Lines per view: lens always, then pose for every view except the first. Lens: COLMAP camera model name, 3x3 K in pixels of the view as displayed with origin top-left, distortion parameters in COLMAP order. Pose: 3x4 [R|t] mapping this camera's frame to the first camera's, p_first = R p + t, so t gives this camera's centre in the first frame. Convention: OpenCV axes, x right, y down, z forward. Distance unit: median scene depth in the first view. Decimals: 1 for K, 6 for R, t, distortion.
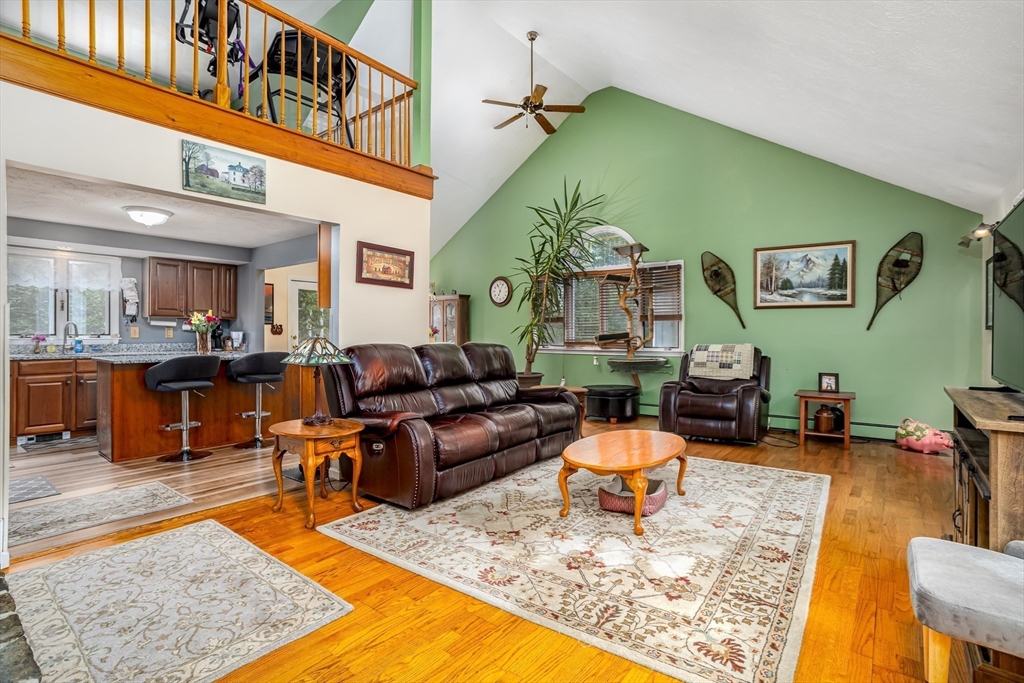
lens RADIAL K [[497.0, 0, 507.3], [0, 497.0, 333.1], [0, 0, 1]] dist [-0.025292, 0.008408]
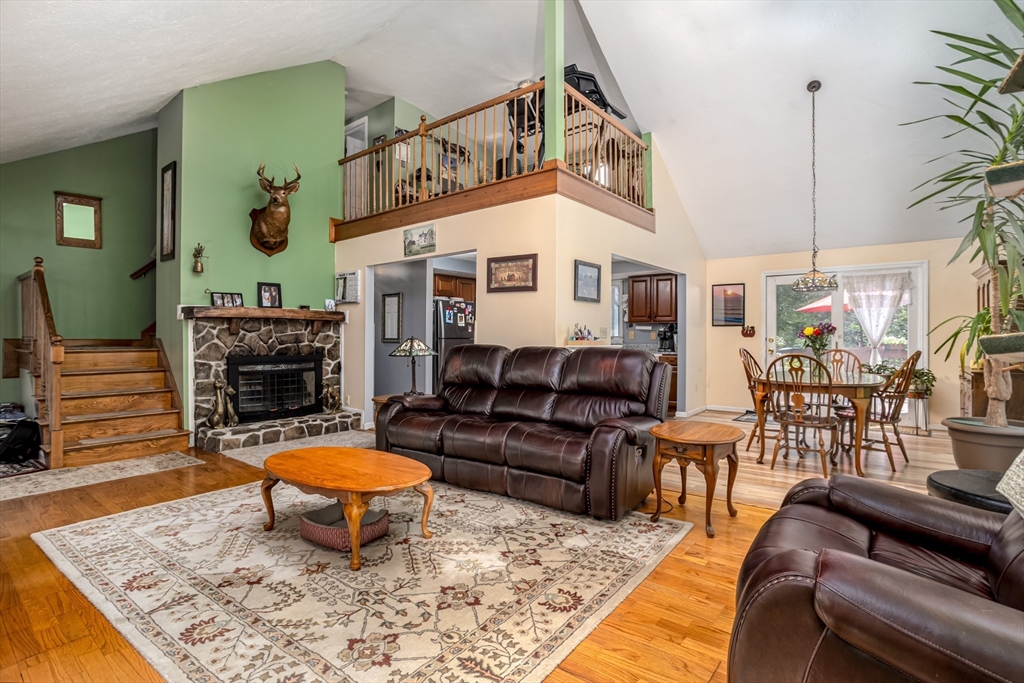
lens RADIAL K [[497.0, 0, 512.9], [0, 497.0, 340.1], [0, 0, 1]] dist [-0.025292, 0.008408]
pose [[-0.008334, 0.008197, -0.999932, 0.705772], [-0.001002, 0.999966, 0.008205, 0.002066], [0.999965, 0.001070, -0.008325, 0.834711]]
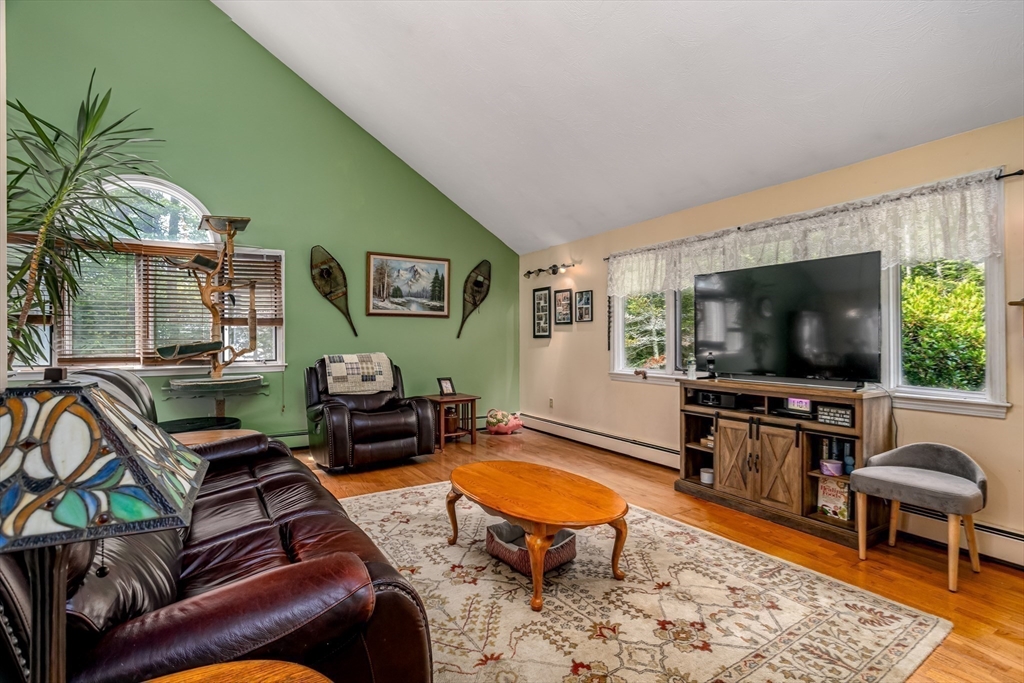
lens RADIAL K [[497.0, 0, 516.0], [0, 497.0, 332.2], [0, 0, 1]] dist [-0.025292, 0.008408]
pose [[0.354106, 0.010866, 0.935142, -0.327562], [0.006528, 0.999879, -0.014091, -0.002735], [-0.935182, 0.011095, 0.353993, 0.473891]]
